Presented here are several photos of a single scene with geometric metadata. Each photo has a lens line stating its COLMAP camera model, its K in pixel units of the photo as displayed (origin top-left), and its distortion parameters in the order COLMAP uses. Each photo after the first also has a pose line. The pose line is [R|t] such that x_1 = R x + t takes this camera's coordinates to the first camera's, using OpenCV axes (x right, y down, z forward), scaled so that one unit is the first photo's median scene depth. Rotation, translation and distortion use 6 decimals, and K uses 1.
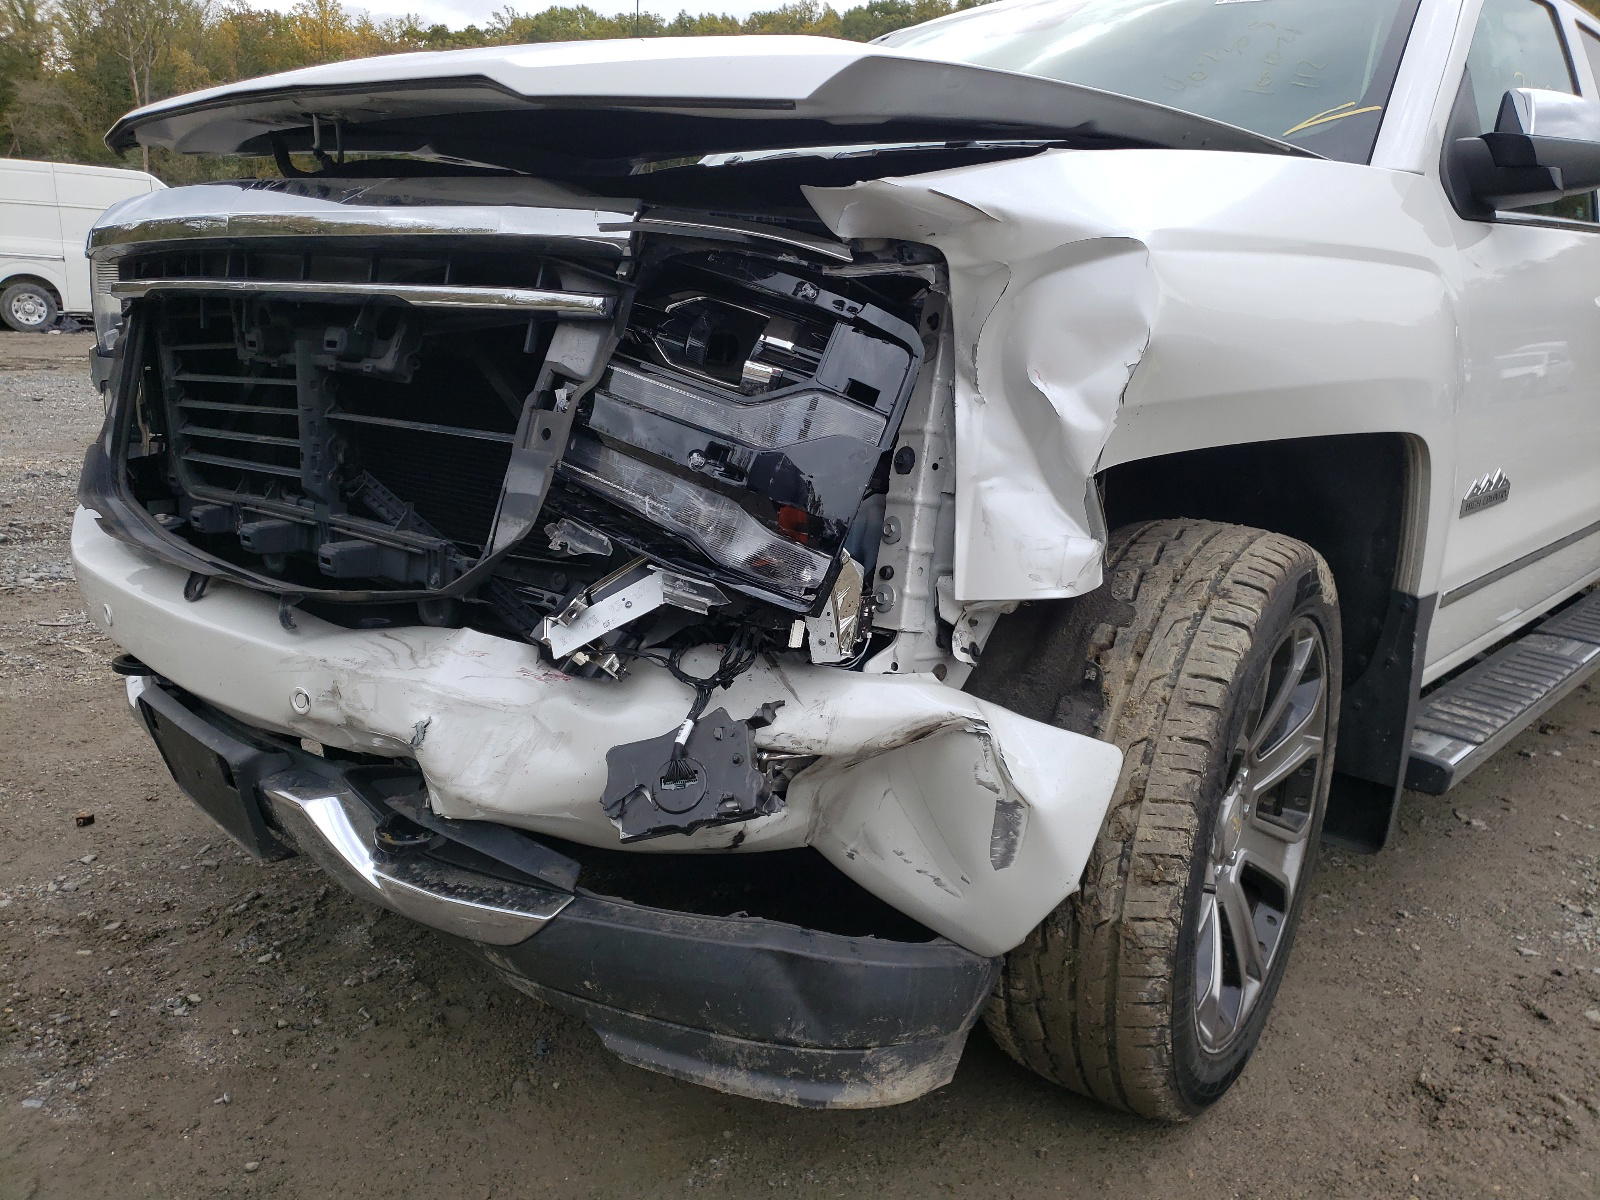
lens RADIAL K [[1236.6, 0, 832.9], [0, 1236.6, 610.4], [0, 0, 1]] dist [0.059968, -0.051622]
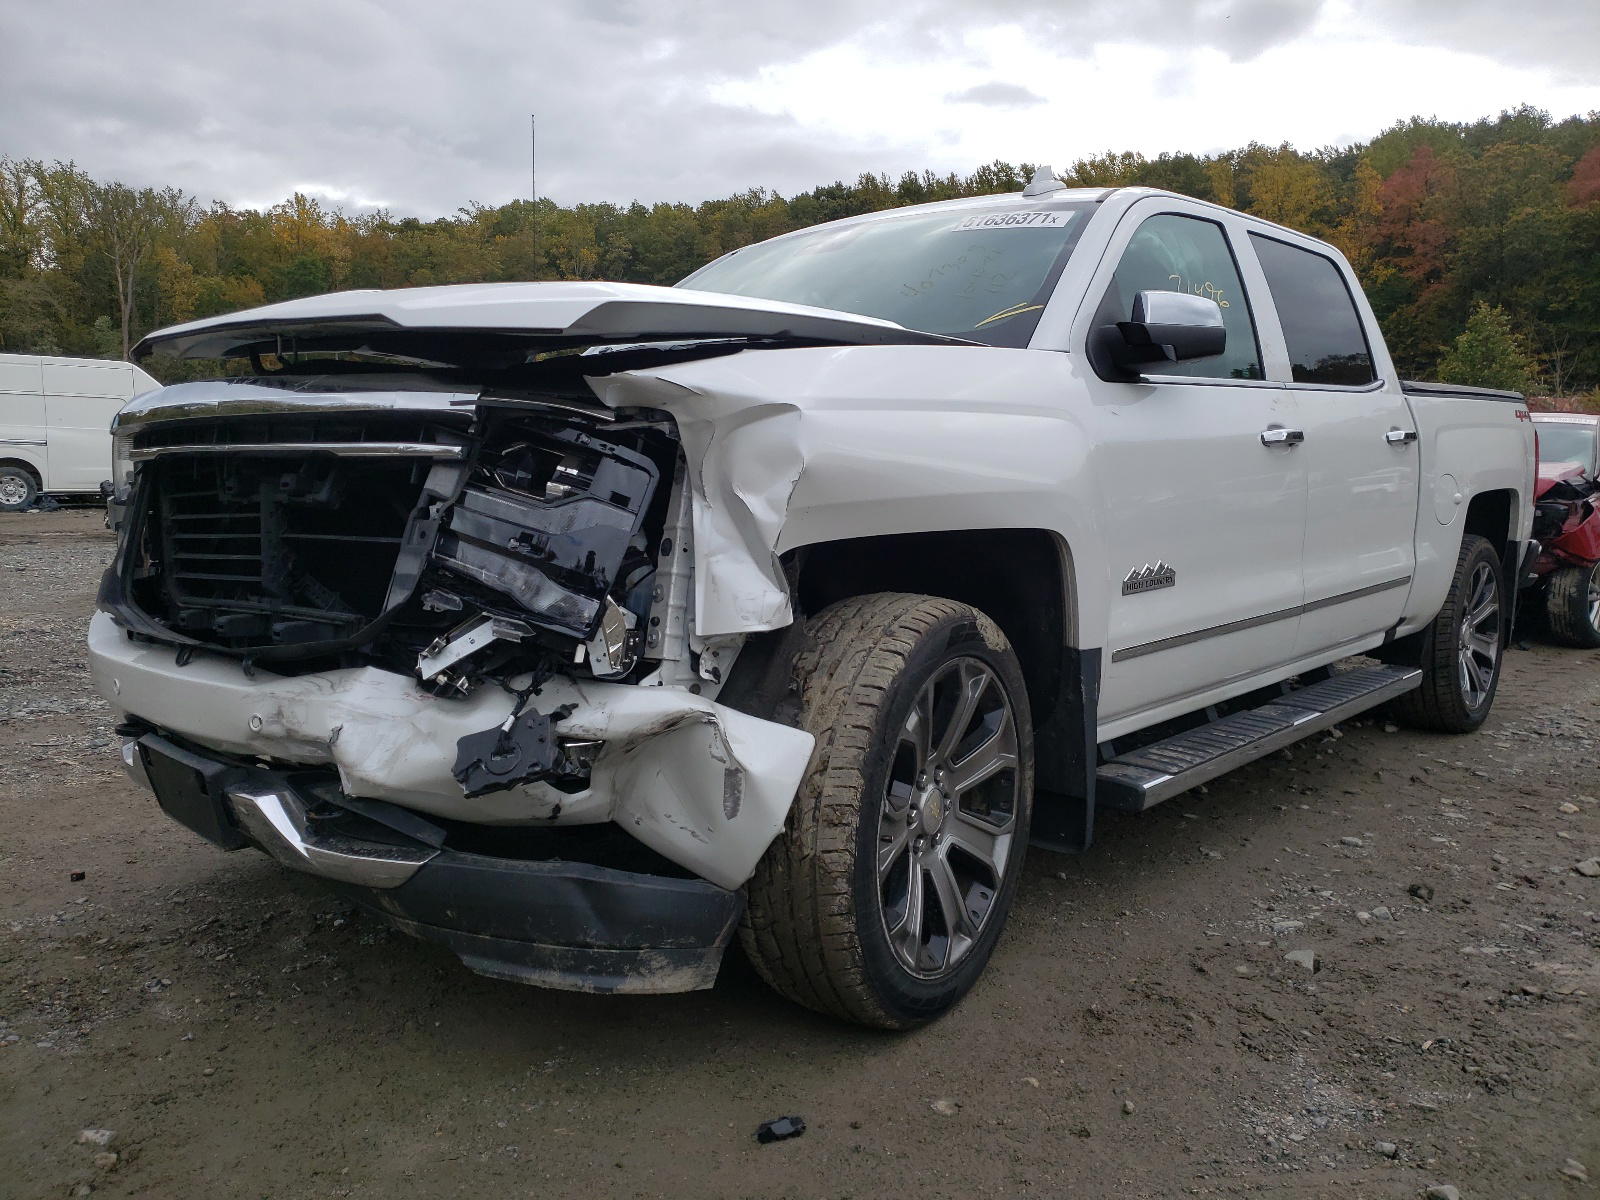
lens RADIAL K [[1236.6, 0, 797.5], [0, 1236.6, 593.0], [0, 0, 1]] dist [0.059968, -0.051622]
pose [[0.999637, -0.026631, 0.003966, 0.198818], [0.026924, 0.989992, -0.138530, 0.137428], [-0.000237, 0.138586, 0.990350, -0.452377]]
